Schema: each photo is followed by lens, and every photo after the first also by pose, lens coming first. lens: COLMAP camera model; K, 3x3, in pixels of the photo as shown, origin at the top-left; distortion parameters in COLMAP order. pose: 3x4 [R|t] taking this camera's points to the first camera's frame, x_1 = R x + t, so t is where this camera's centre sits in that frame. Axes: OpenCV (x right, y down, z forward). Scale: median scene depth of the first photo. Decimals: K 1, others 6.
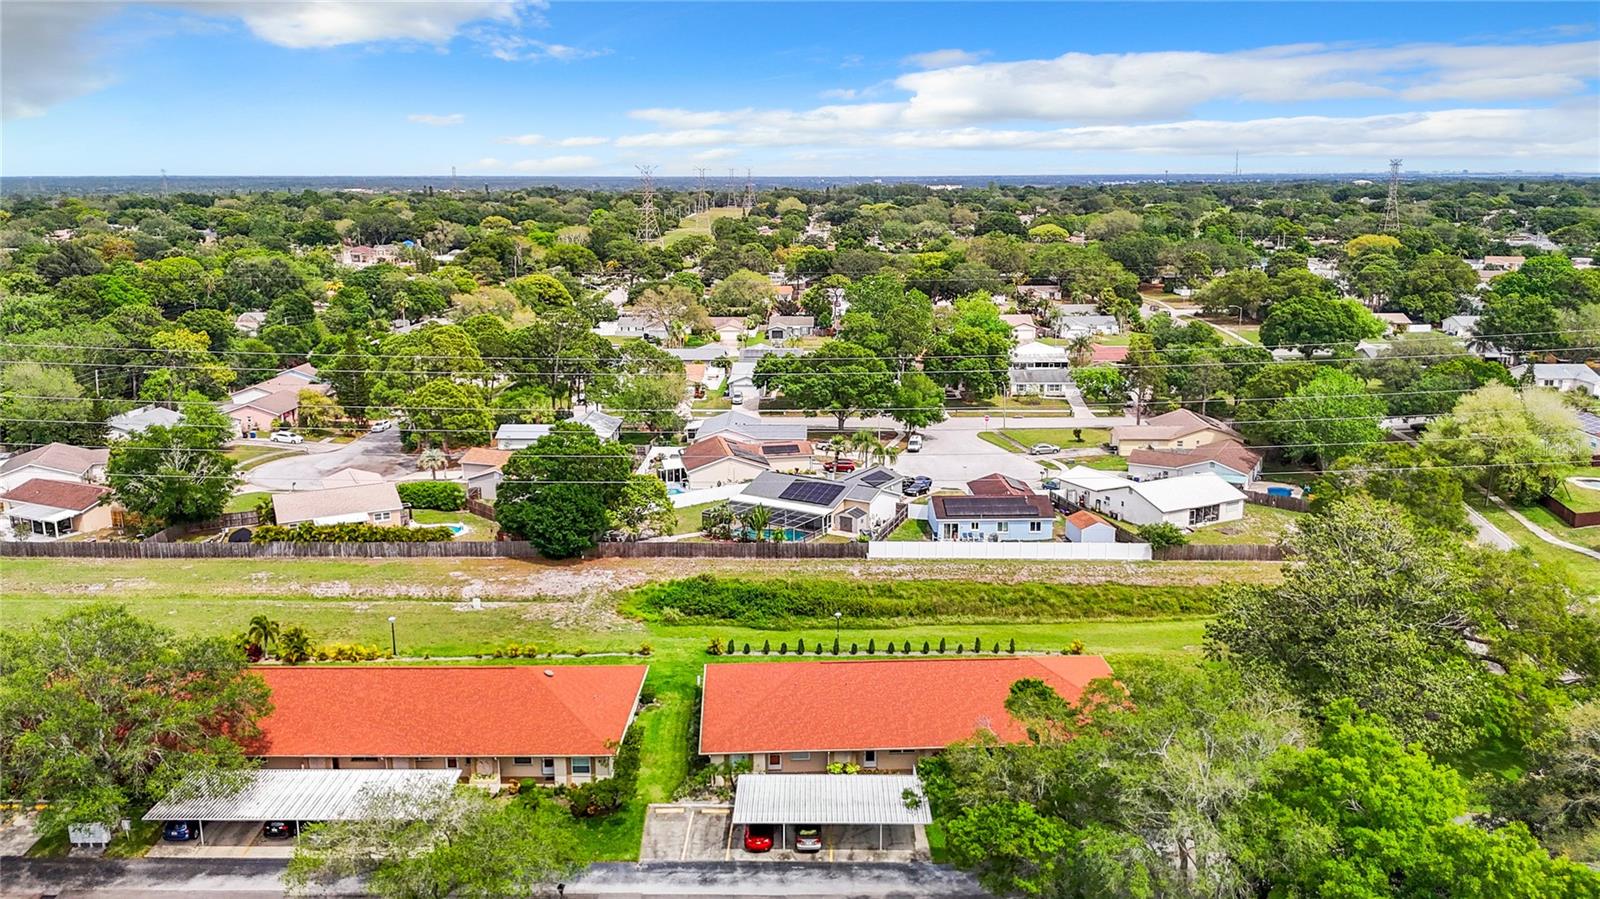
lens RADIAL K [[1199.0, 0, 800.0], [0, 1199.0, 449.5], [0, 0, 1]] dist [0.116664, -0.166411]
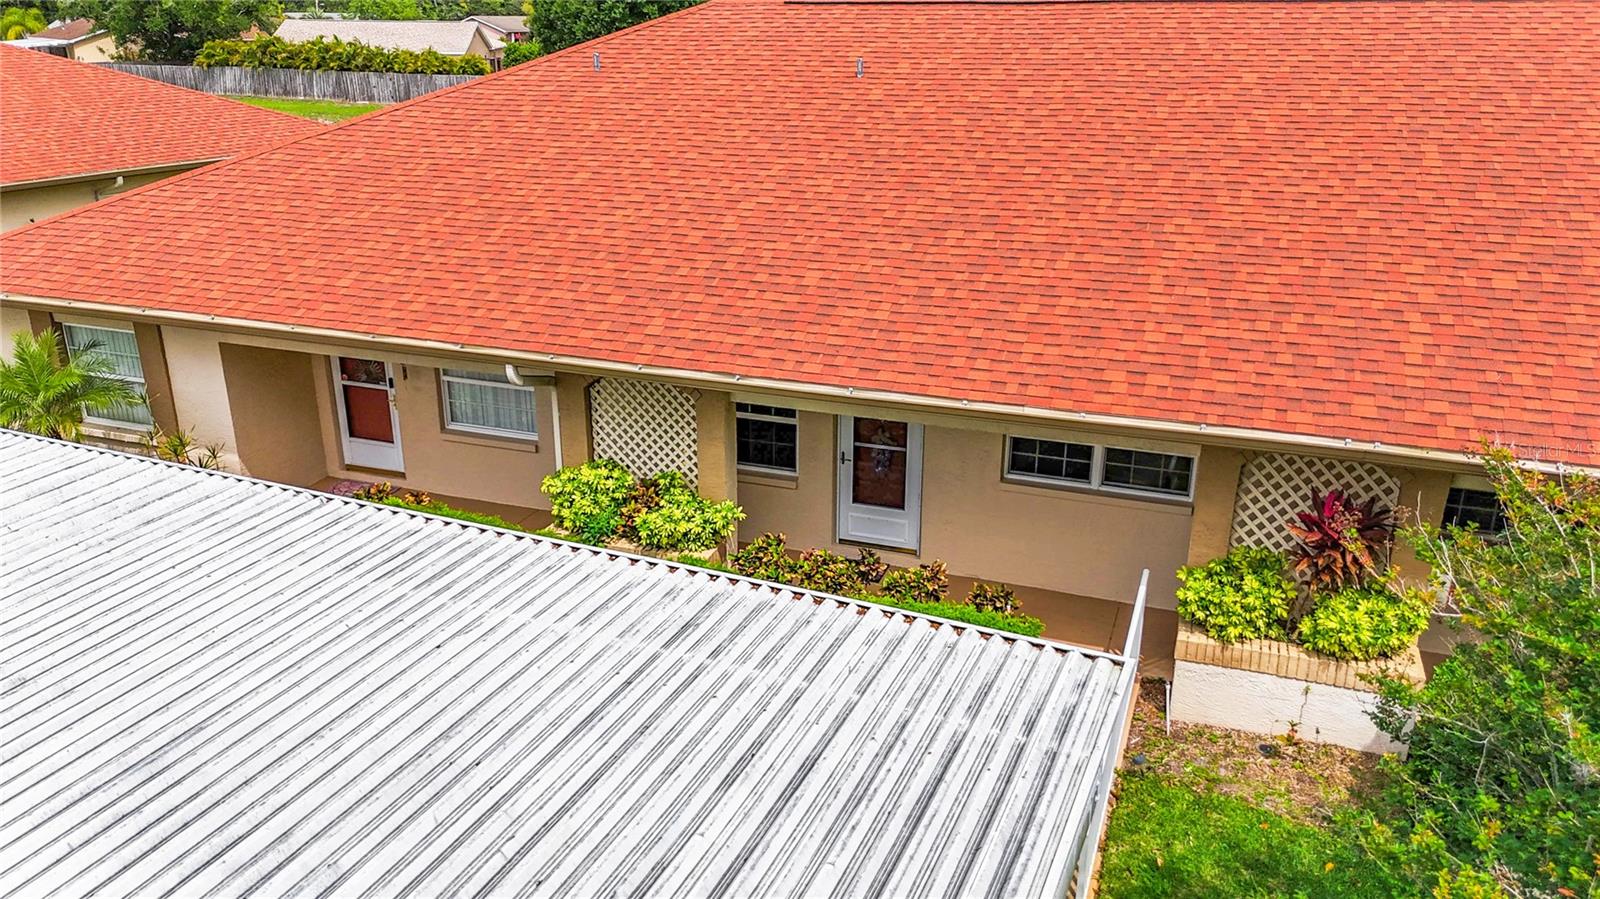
lens RADIAL K [[1195.2, 0, 800.0], [0, 1195.2, 449.5], [0, 0, 1]] dist [0.075589, -0.089151]
pose [[0.919878, 0.141742, -0.365697, 0.107736], [-0.093261, 0.984718, 0.147081, 0.237649], [0.380956, -0.101191, 0.919039, 0.888744]]
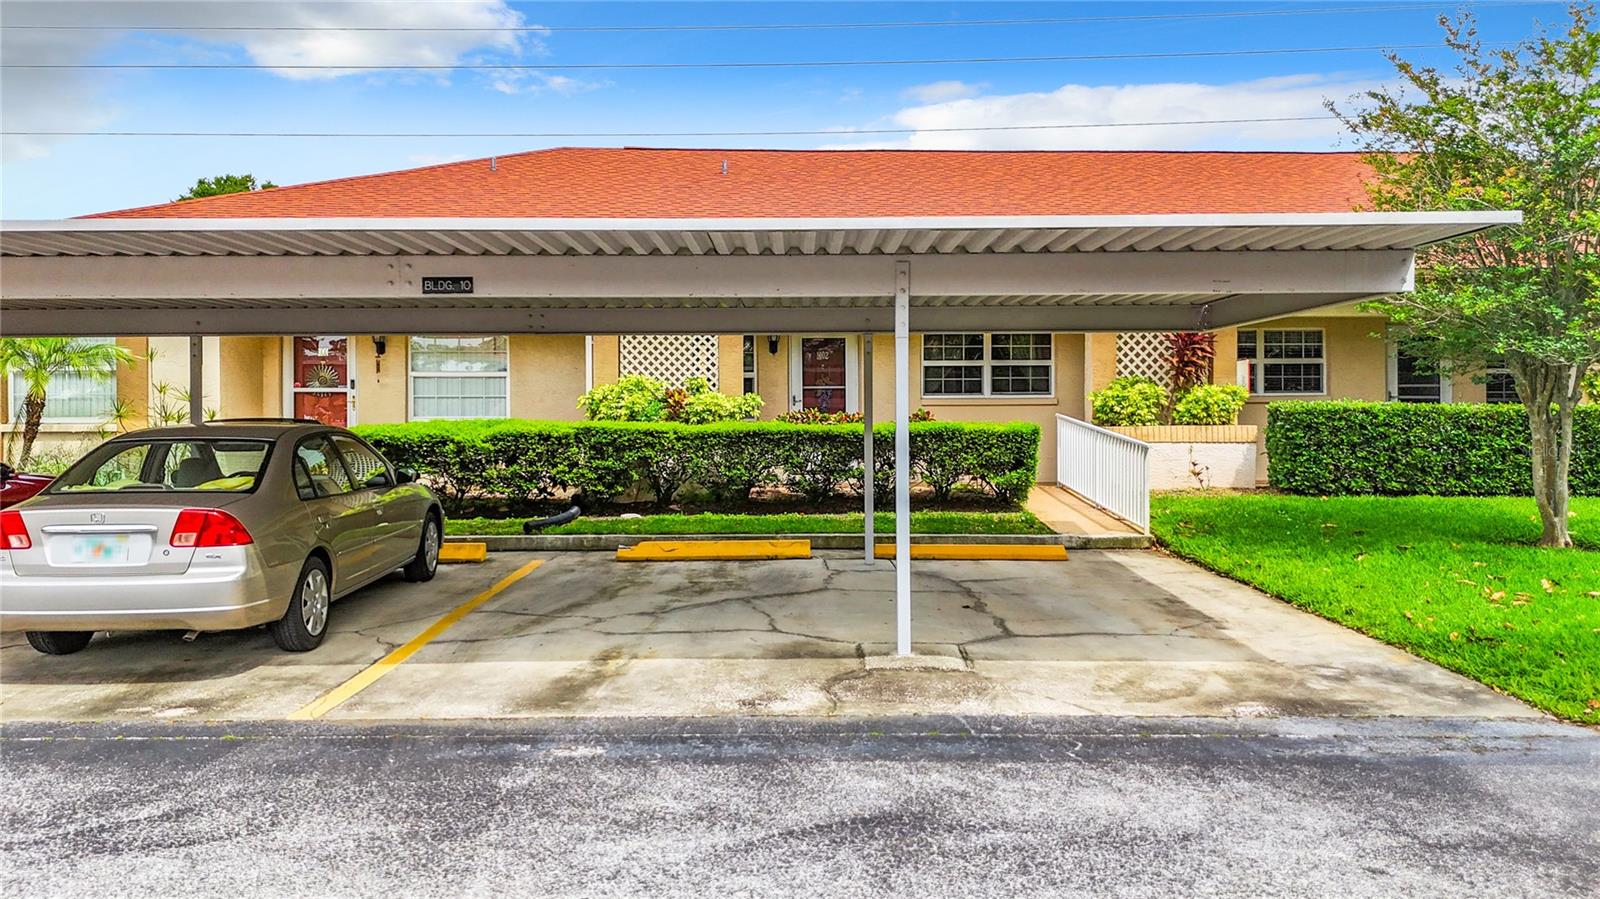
lens RADIAL K [[1207.9, 0, 800.0], [0, 1207.9, 449.5], [0, 0, 1]] dist [0.078232, -0.092073]
pose [[0.999892, -0.001131, 0.014674, 0.053077], [0.004109, 0.978842, -0.204574, 0.311028], [-0.014132, 0.204612, 0.978741, 0.841035]]
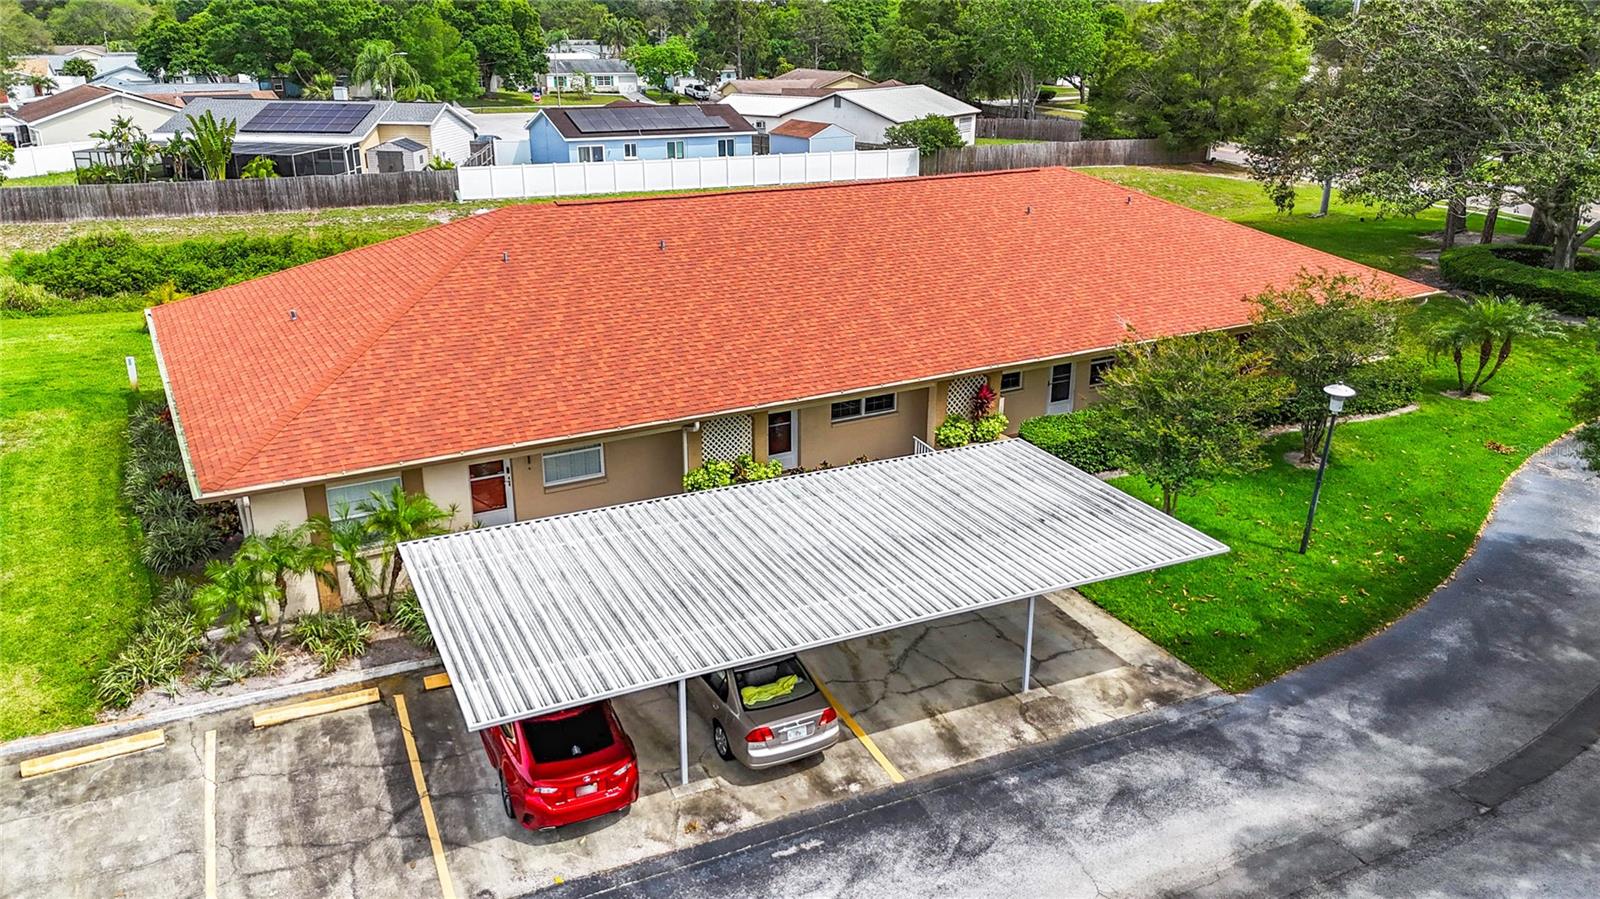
lens RADIAL K [[1195.2, 0, 800.0], [0, 1195.2, 449.5], [0, 0, 1]] dist [0.075589, -0.089151]
pose [[0.894517, -0.144289, 0.423109, -0.076504], [0.092175, 0.985672, 0.141263, 0.219780], [-0.437429, -0.087362, 0.894999, 0.735813]]
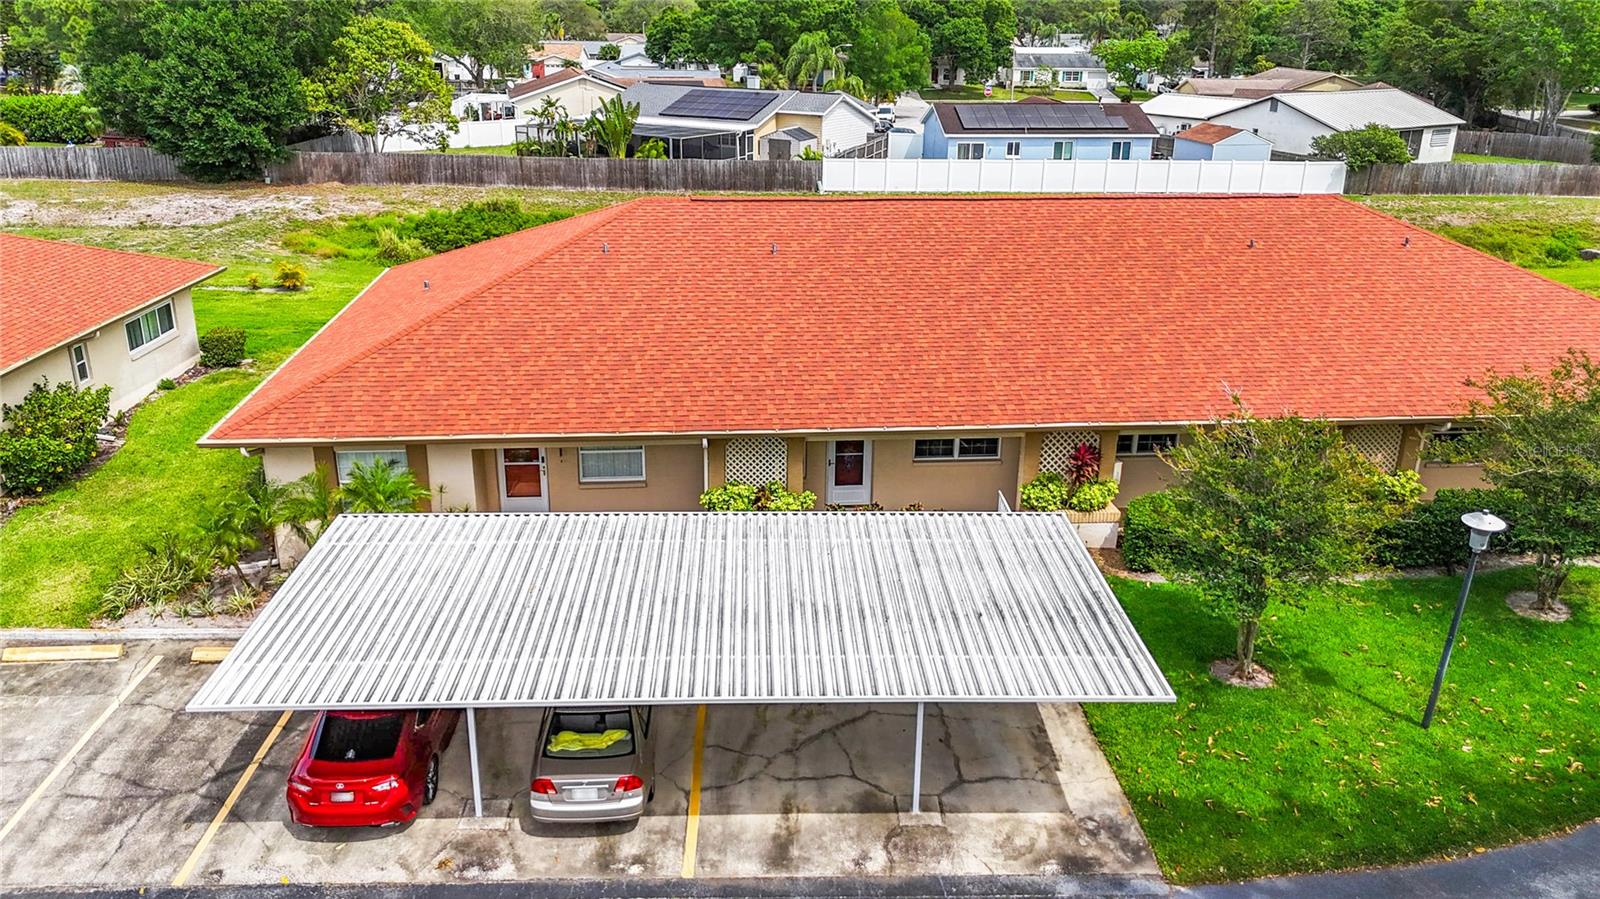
lens RADIAL K [[1207.9, 0, 800.0], [0, 1207.9, 449.5], [0, 0, 1]] dist [0.078232, -0.092073]
pose [[0.998614, -0.000672, 0.052634, 0.031311], [-0.005952, 0.992063, 0.125602, 0.219658], [-0.052300, -0.125741, 0.990684, 0.733237]]
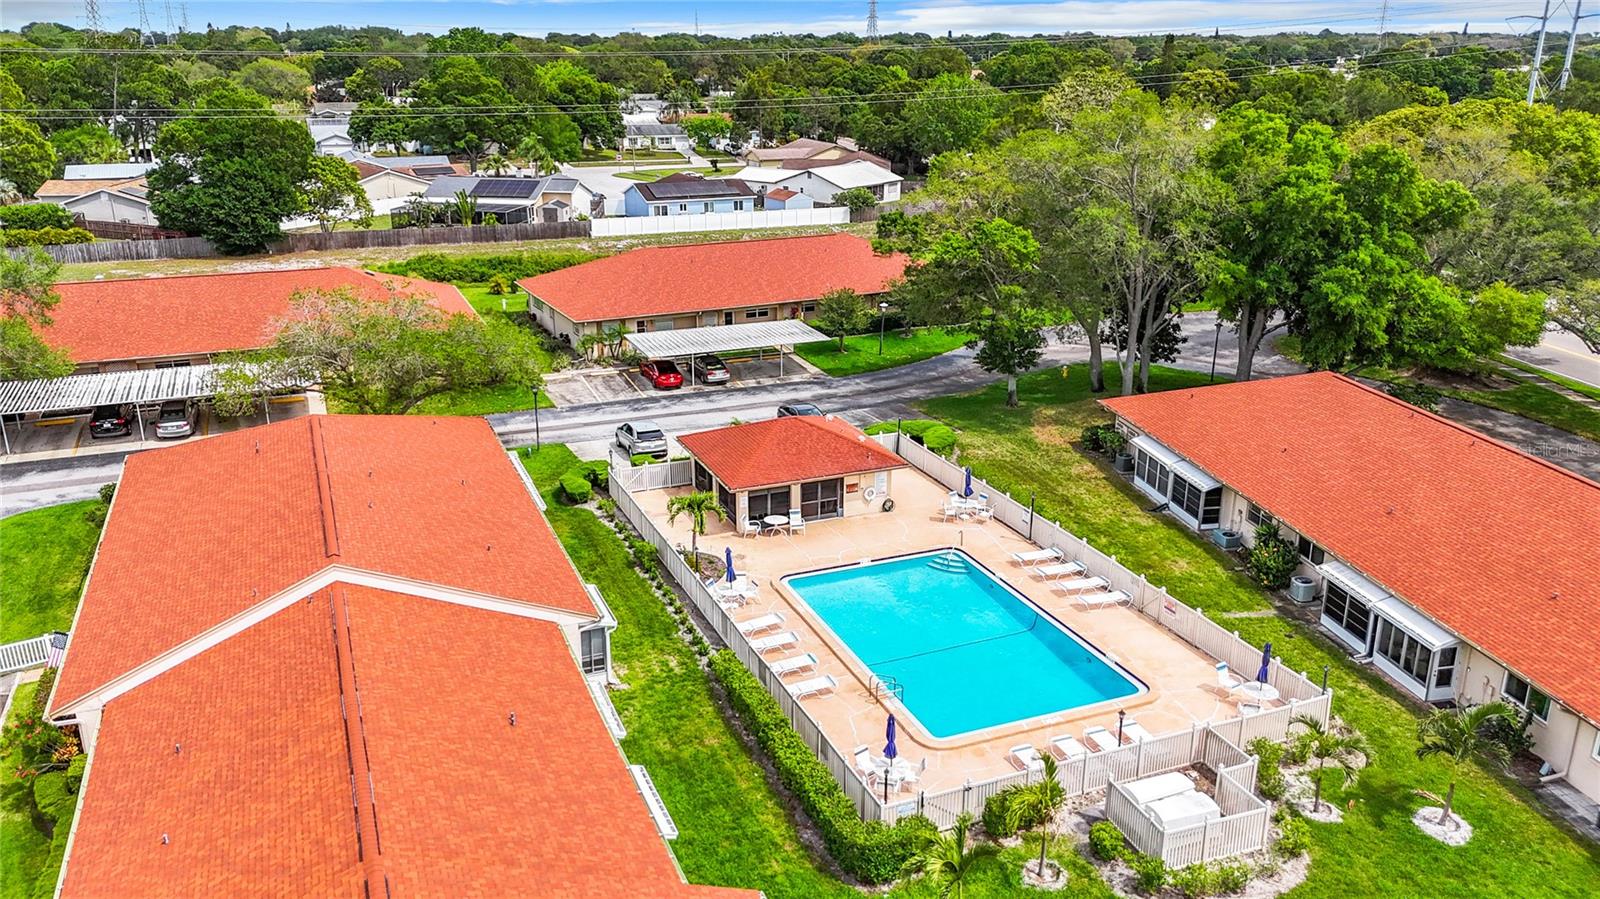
lens RADIAL K [[1195.2, 0, 800.0], [0, 1195.2, 449.5], [0, 0, 1]] dist [0.075589, -0.089151]
pose [[0.912505, -0.124635, 0.389615, -0.305323], [0.082217, 0.988898, 0.123782, 0.248338], [-0.400717, -0.080918, 0.912622, 0.045943]]
